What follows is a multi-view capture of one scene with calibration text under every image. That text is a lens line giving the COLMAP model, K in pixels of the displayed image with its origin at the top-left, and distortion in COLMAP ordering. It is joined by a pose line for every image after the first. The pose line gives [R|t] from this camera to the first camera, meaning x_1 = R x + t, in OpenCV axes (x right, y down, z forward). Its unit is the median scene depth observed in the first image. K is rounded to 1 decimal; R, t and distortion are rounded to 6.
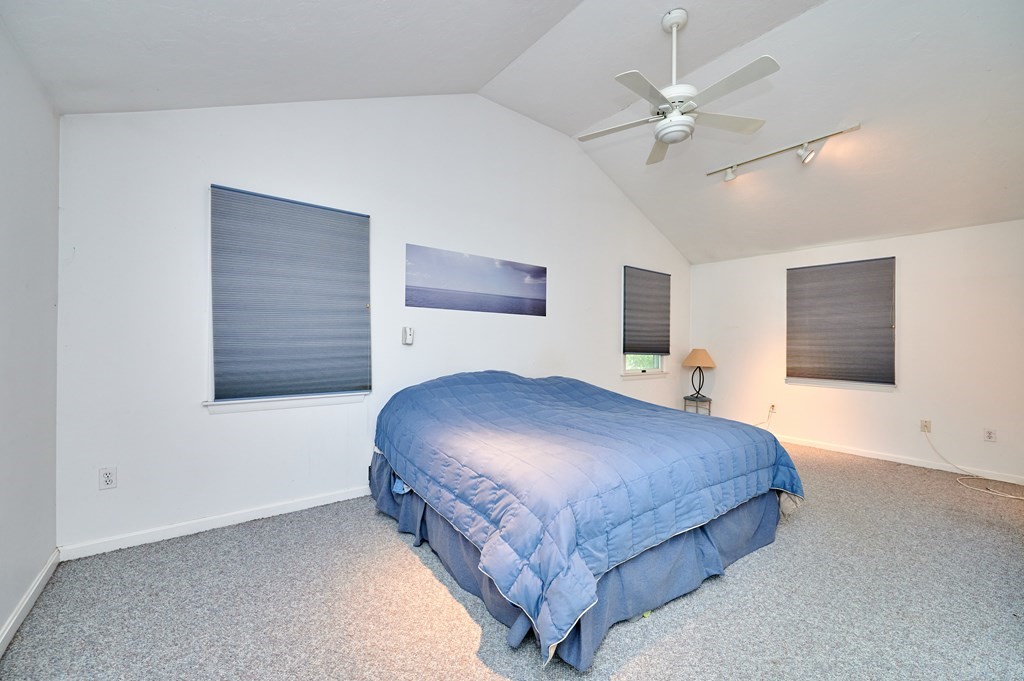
lens RADIAL K [[400.4, 0, 511.6], [0, 400.4, 340.7], [0, 0, 1]] dist [0.001797, -0.000500]
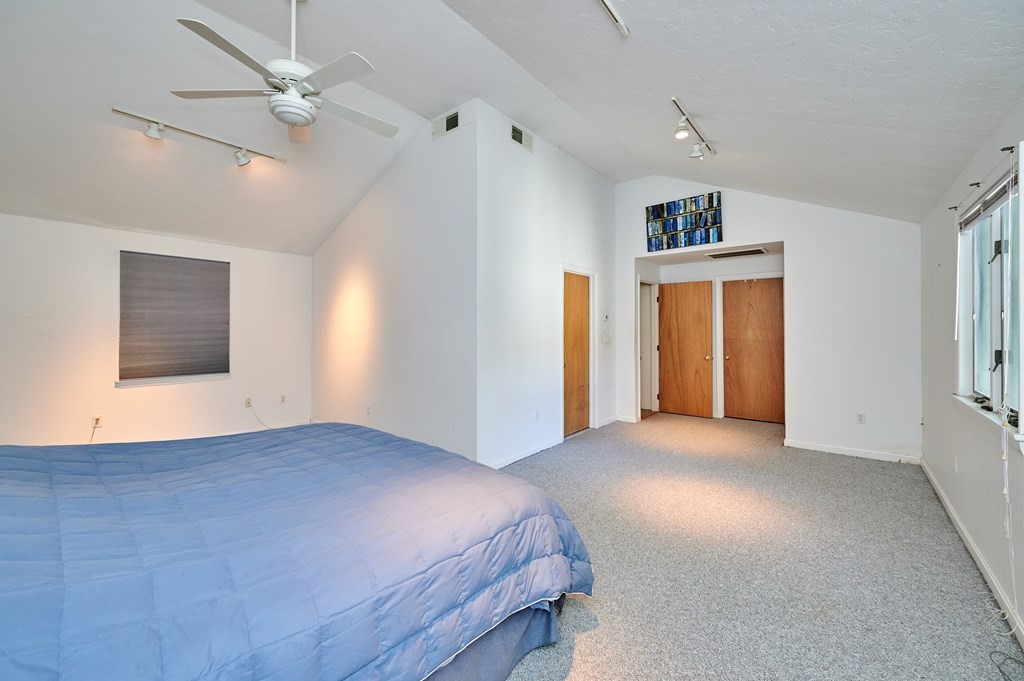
lens RADIAL K [[400.4, 0, 507.3], [0, 400.4, 326.5], [0, 0, 1]] dist [0.001797, -0.000500]
pose [[-0.203700, -0.010019, 0.978982, -0.336163], [-0.005638, 0.999943, 0.009061, -0.037941], [-0.979017, -0.003673, -0.203745, 0.436855]]
